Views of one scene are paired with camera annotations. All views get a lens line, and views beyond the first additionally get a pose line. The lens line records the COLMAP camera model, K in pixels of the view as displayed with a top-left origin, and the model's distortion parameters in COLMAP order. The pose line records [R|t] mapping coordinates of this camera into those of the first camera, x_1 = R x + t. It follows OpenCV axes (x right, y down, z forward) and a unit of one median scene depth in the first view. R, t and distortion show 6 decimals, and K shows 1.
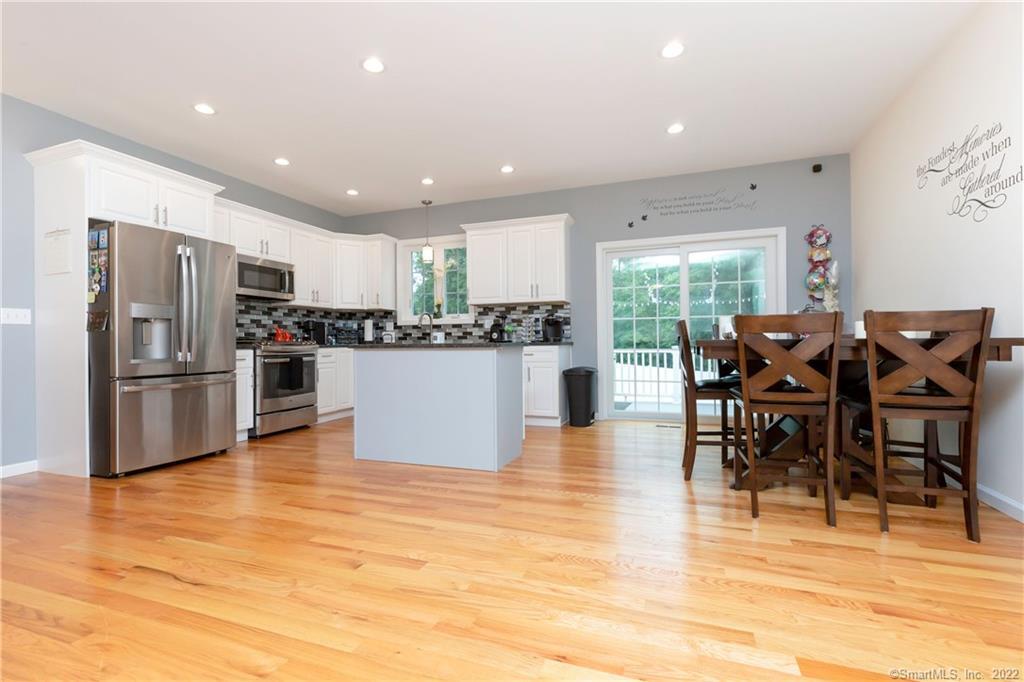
lens RADIAL K [[459.4, 0, 505.8], [0, 459.4, 339.2], [0, 0, 1]] dist [0.003003, 0.000189]
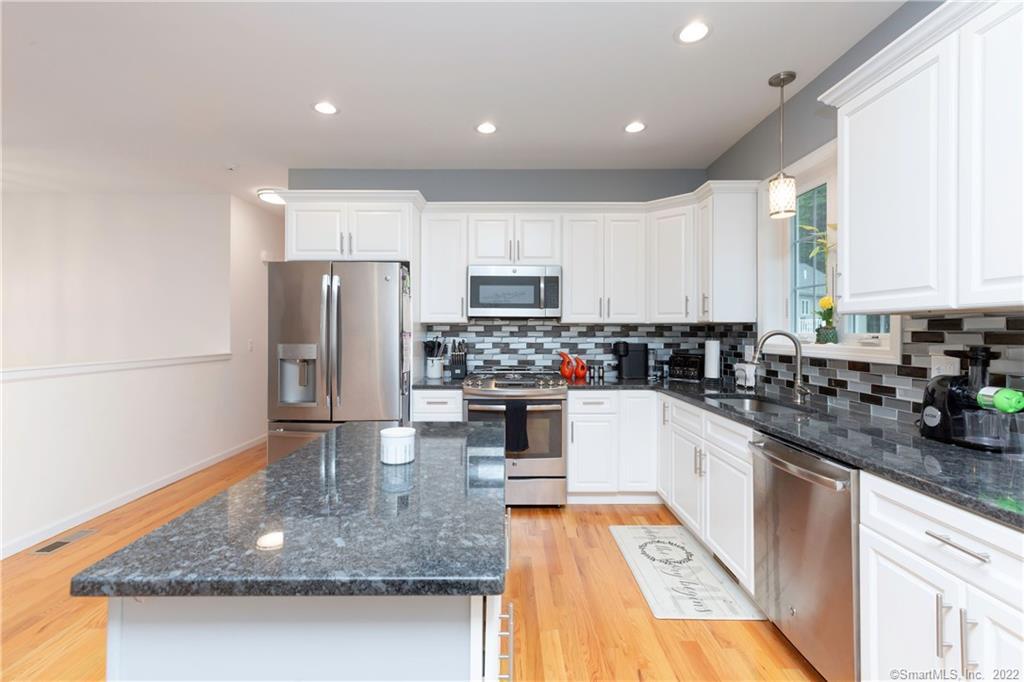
lens RADIAL K [[458.6, 0, 523.9], [0, 458.6, 329.4], [0, 0, 1]] dist [0.000993, 0.000000]
pose [[0.361445, 0.008495, -0.932355, 0.156100], [-0.000736, 0.999961, 0.008826, -0.066426], [0.932393, -0.002504, 0.361437, 0.641908]]
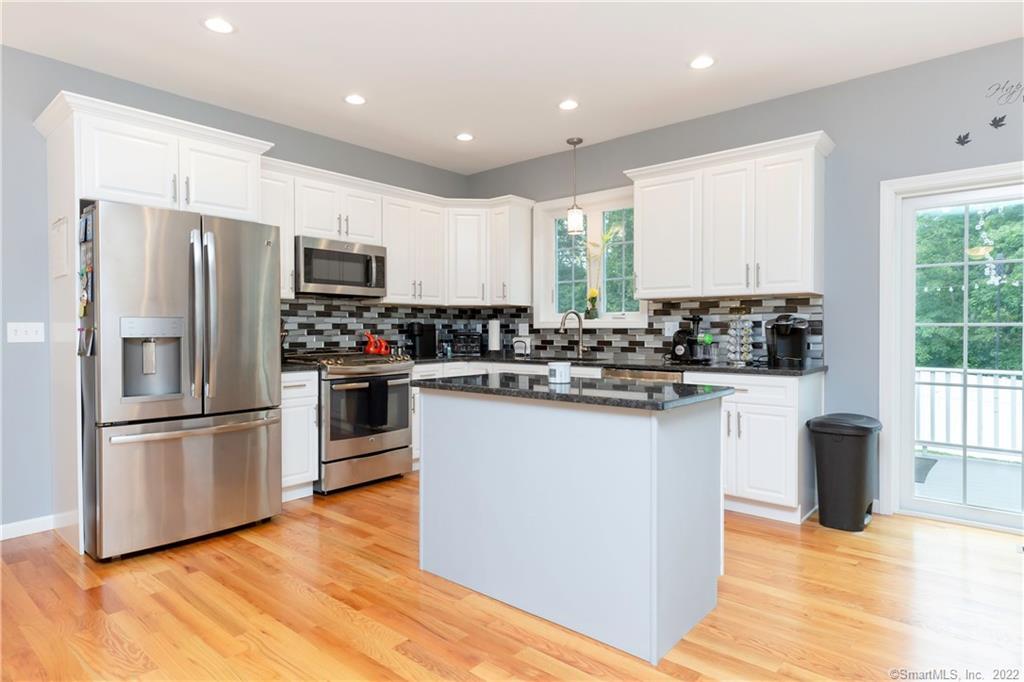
lens RADIAL K [[559.0, 0, 507.4], [0, 559.0, 333.9], [0, 0, 1]] dist [-0.000993, -0.000294]
pose [[0.936937, 0.012677, -0.349267, 0.019495], [-0.006753, 0.999812, 0.018176, -0.040705], [0.349432, -0.014671, 0.936847, 0.231439]]
